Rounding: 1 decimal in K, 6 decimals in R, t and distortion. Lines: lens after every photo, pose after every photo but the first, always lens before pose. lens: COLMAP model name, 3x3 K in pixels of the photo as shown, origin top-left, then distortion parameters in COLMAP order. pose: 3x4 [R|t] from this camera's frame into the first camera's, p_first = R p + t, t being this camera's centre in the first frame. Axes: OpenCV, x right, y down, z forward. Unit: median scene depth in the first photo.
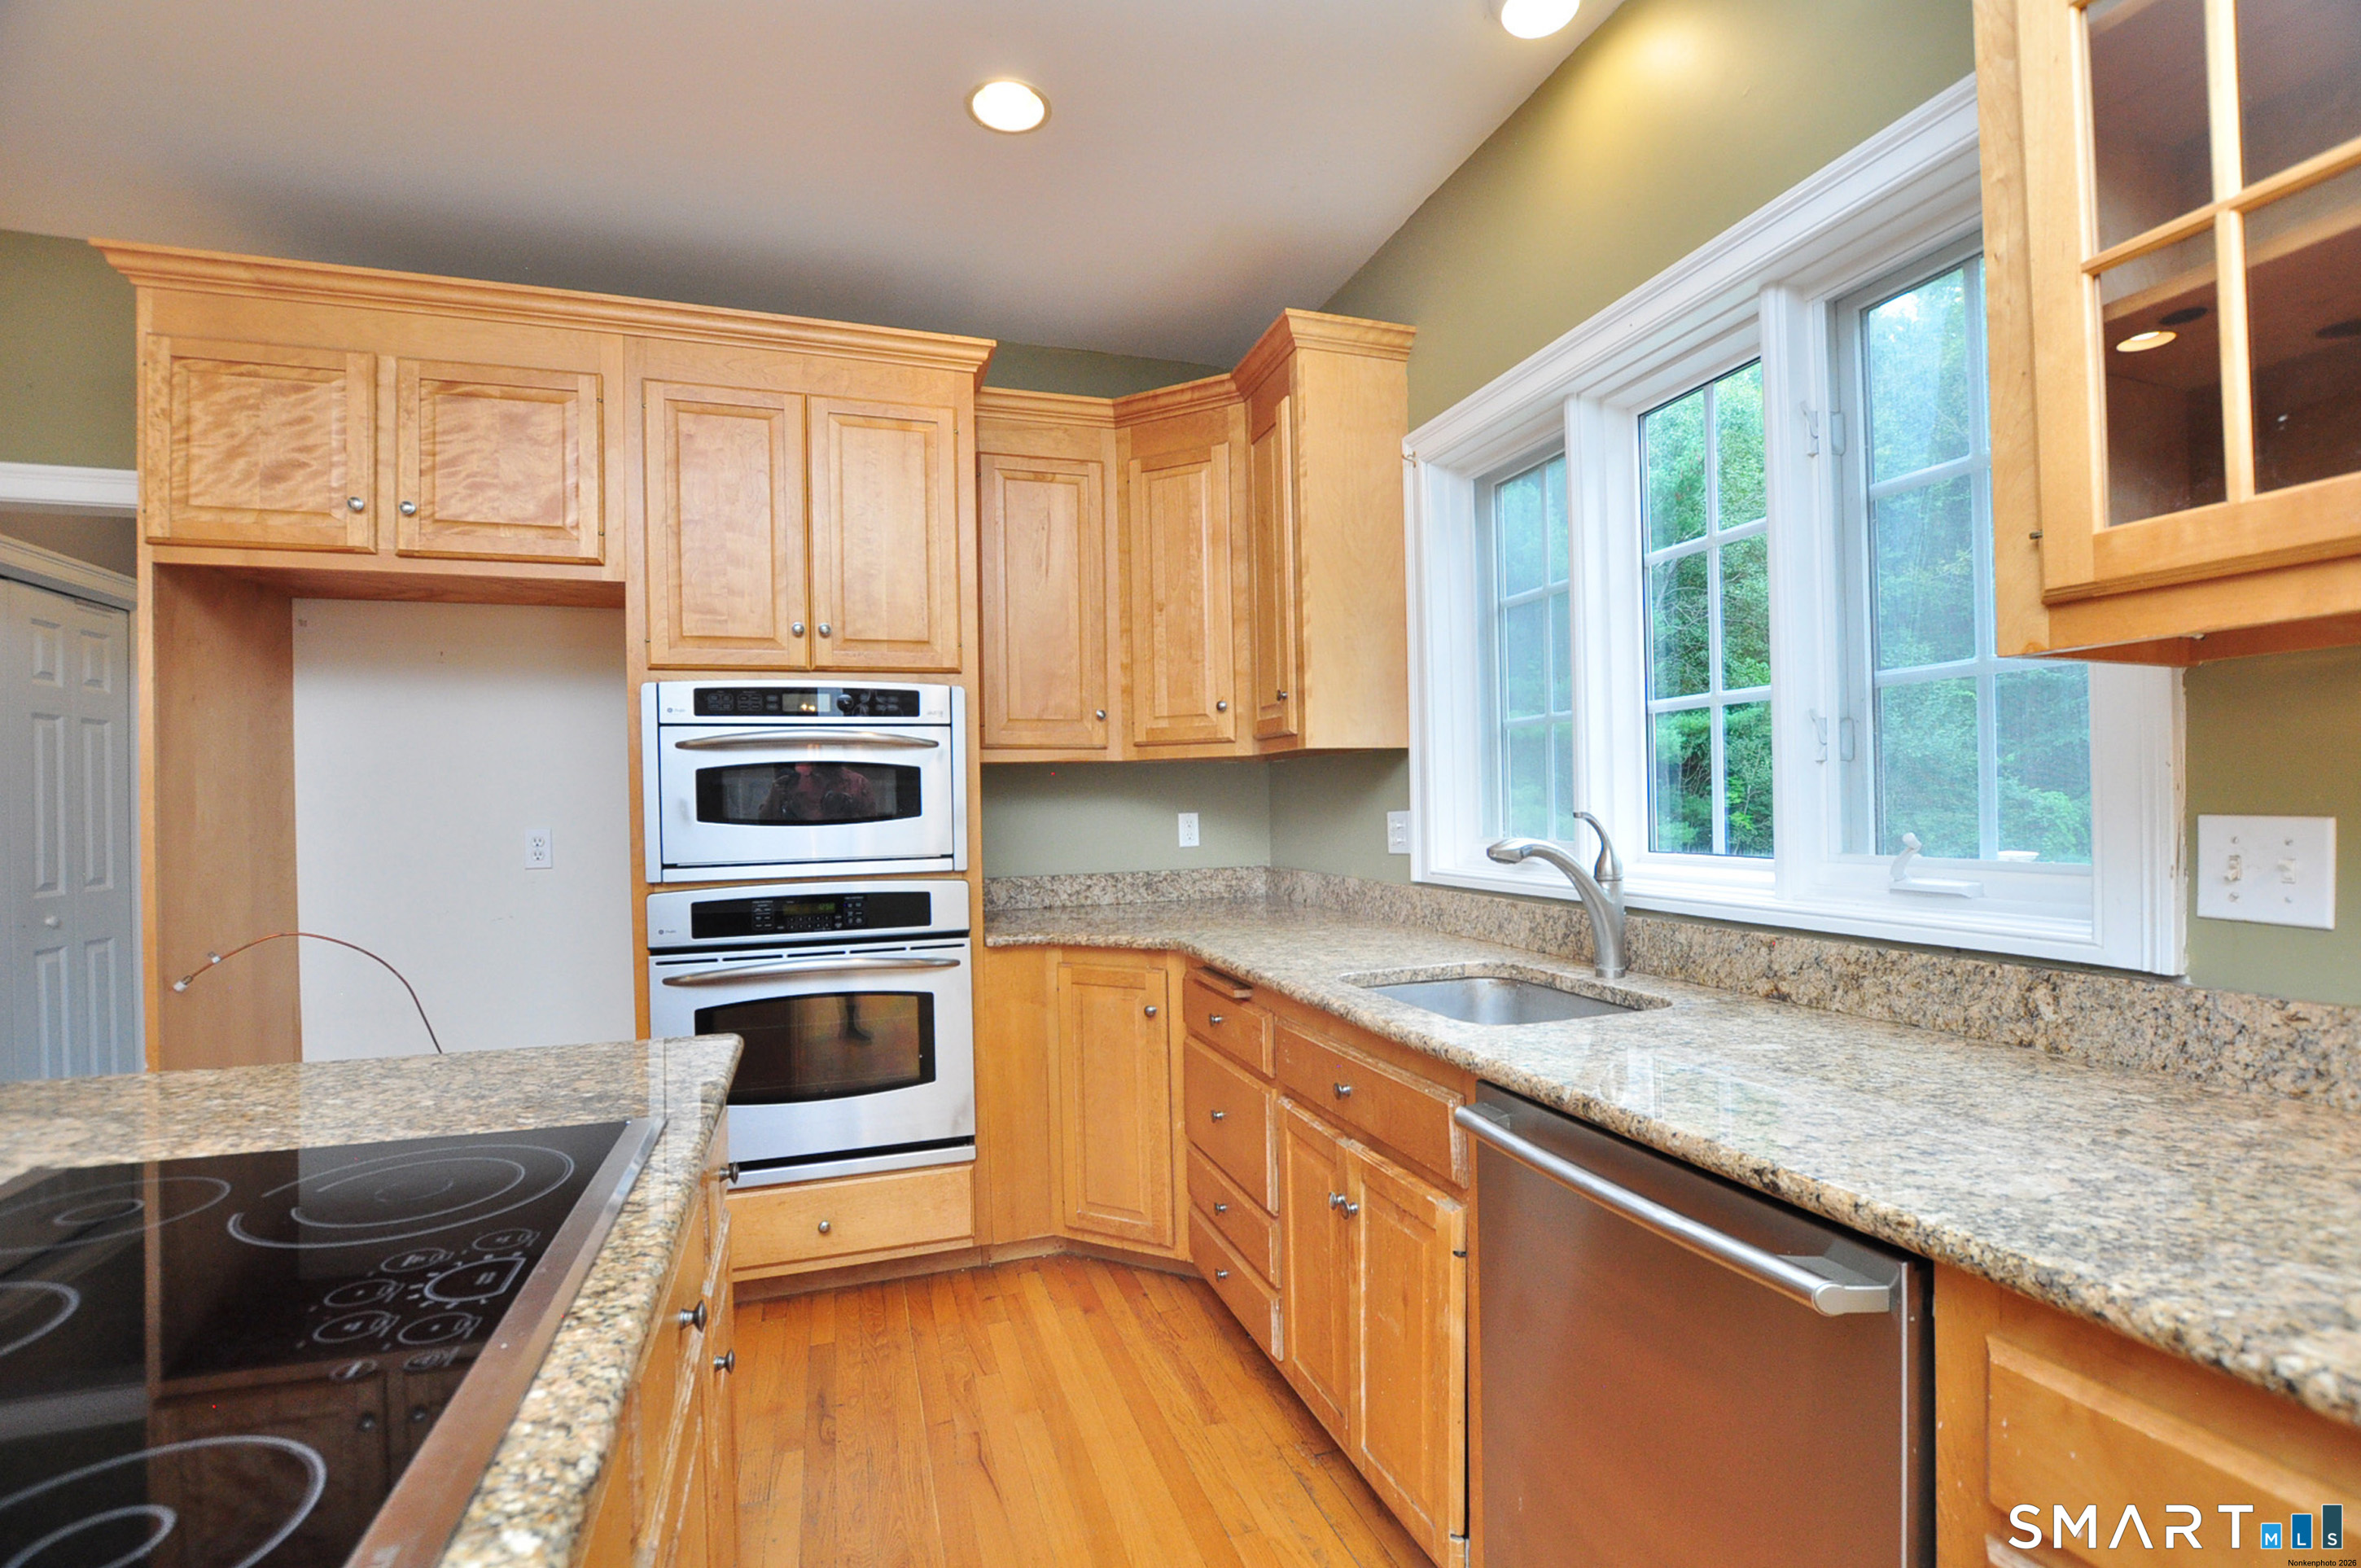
lens RADIAL K [[1042.1, 0, 1184.8], [0, 1042.1, 798.0], [0, 0, 1]] dist [-0.031335, 0.000688]
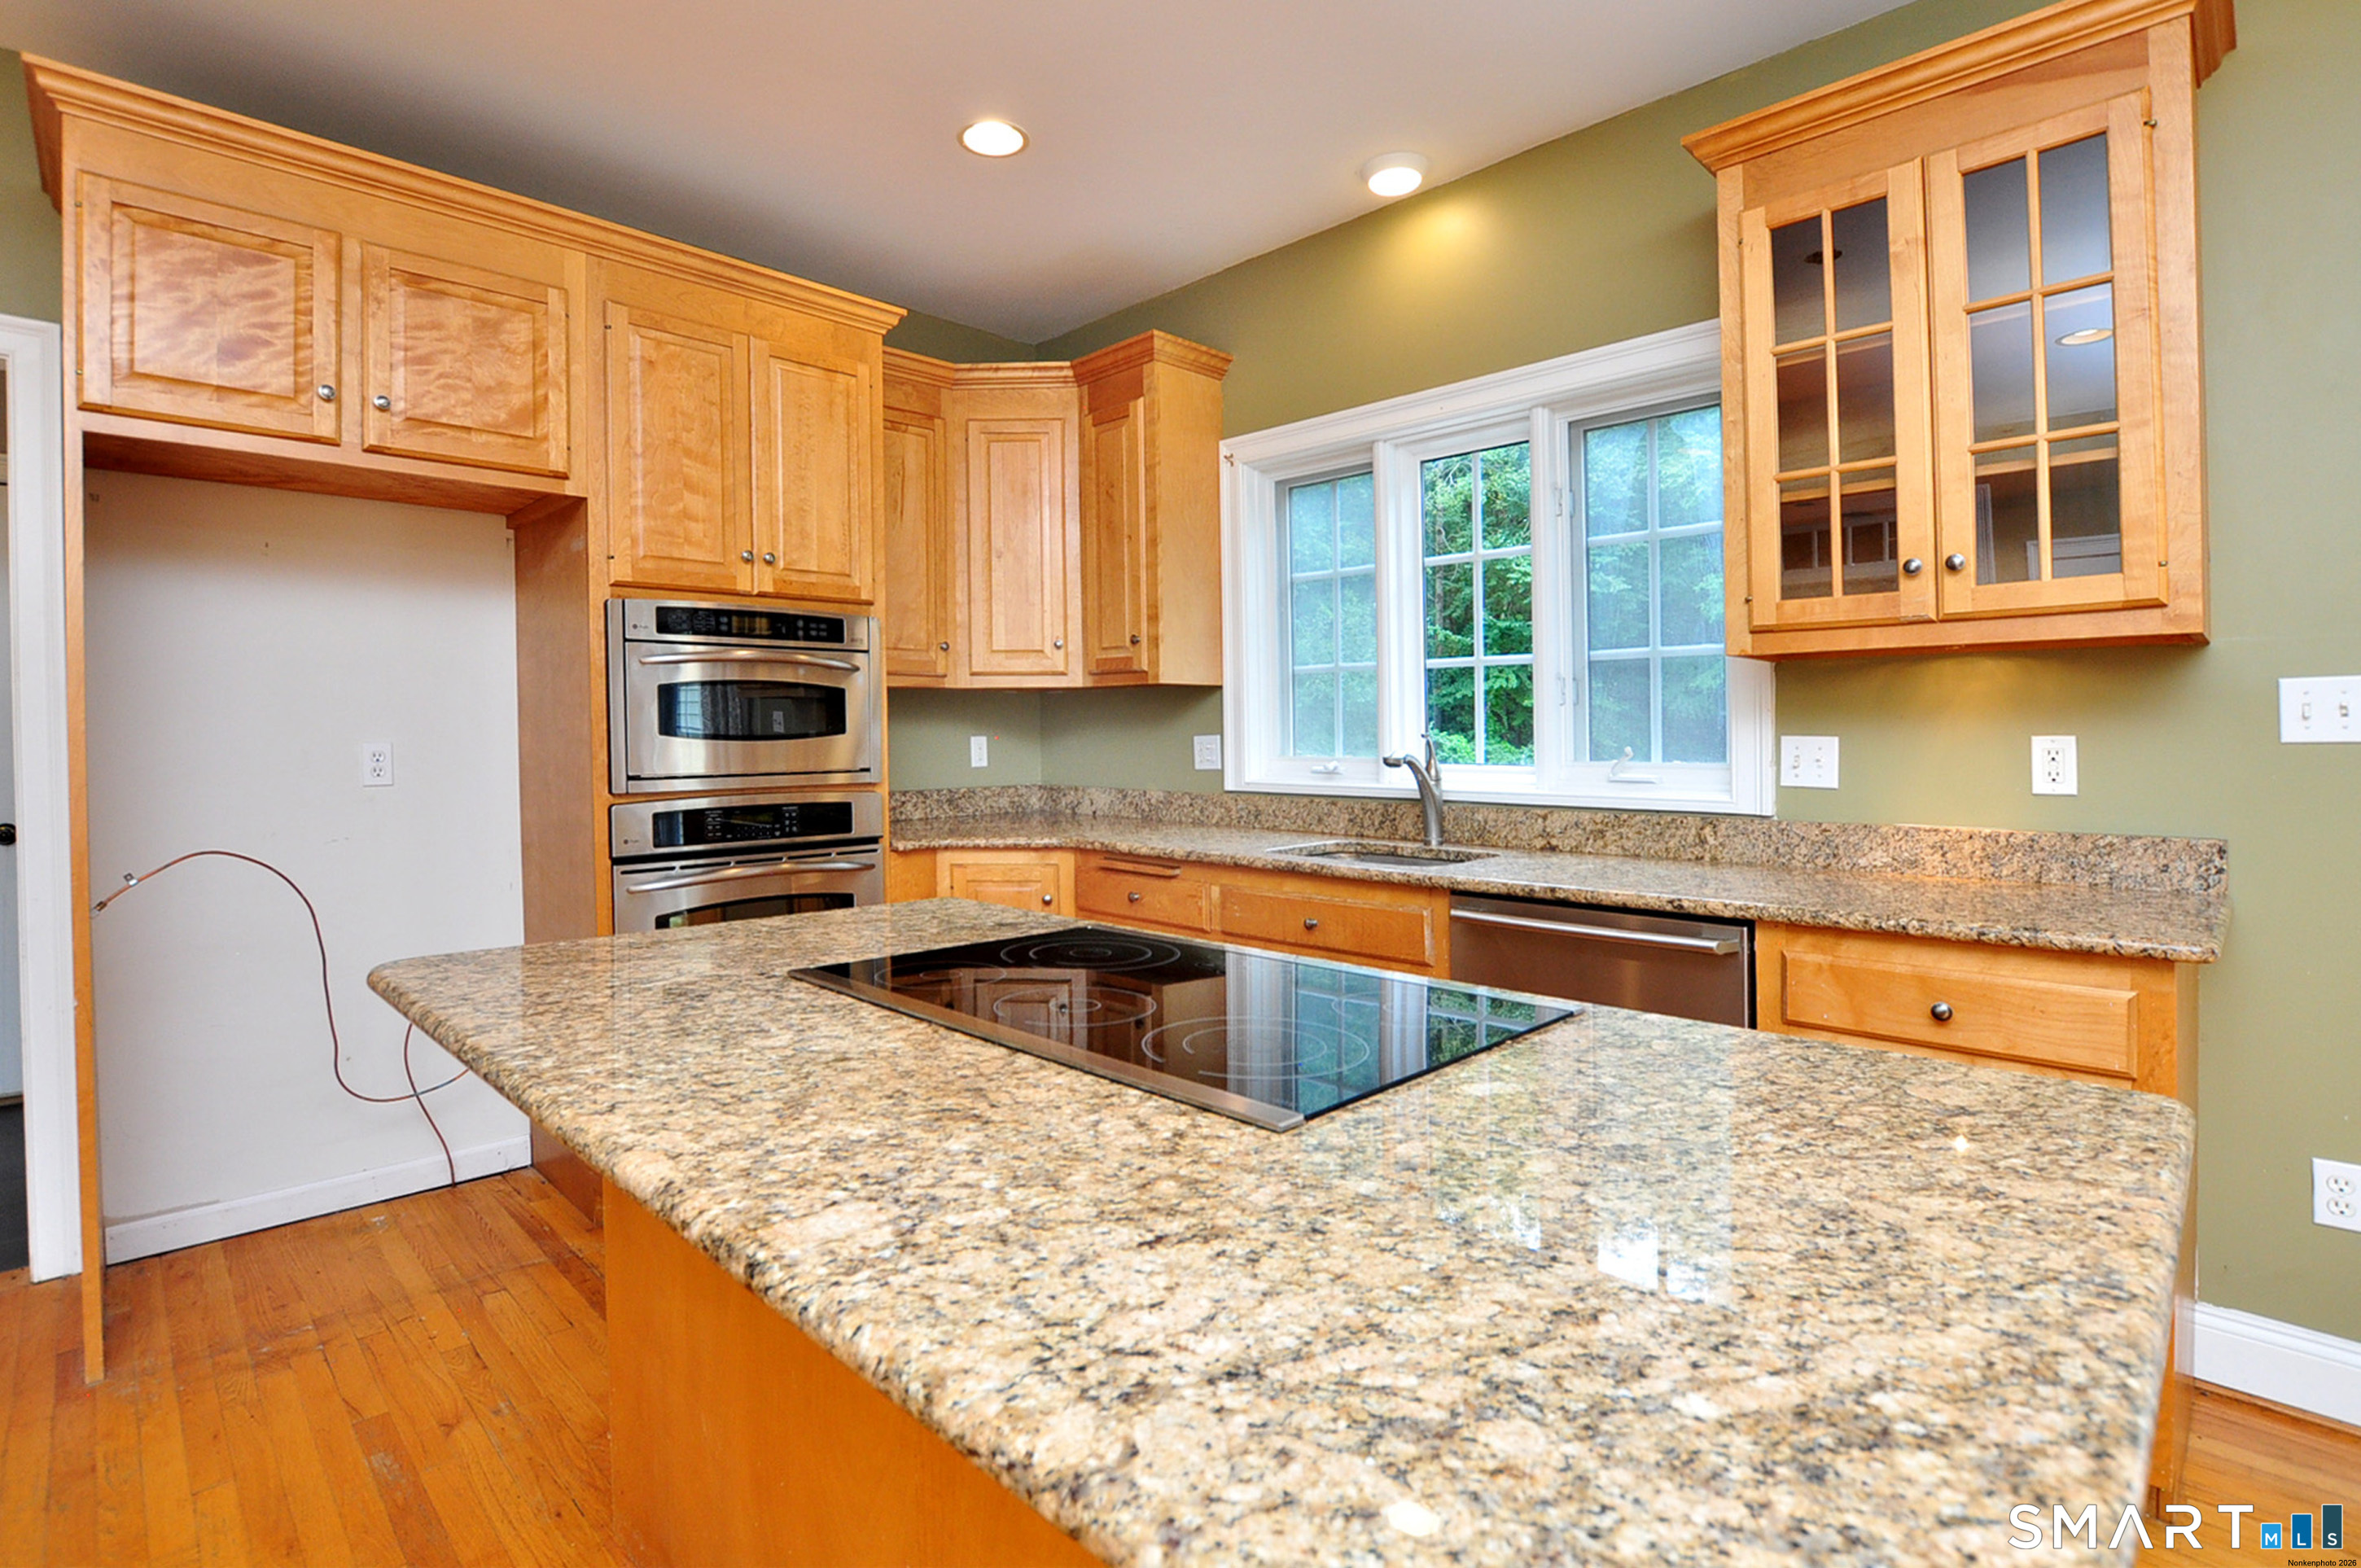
lens RADIAL K [[1064.6, 0, 1186.4], [0, 1064.6, 714.6], [0, 0, 1]] dist [-0.032636, 0.000812]
pose [[0.904857, 0.020825, 0.425207, -0.474514], [-0.014217, 0.999724, -0.018707, 0.015727], [-0.425479, 0.010882, 0.904903, -0.196193]]
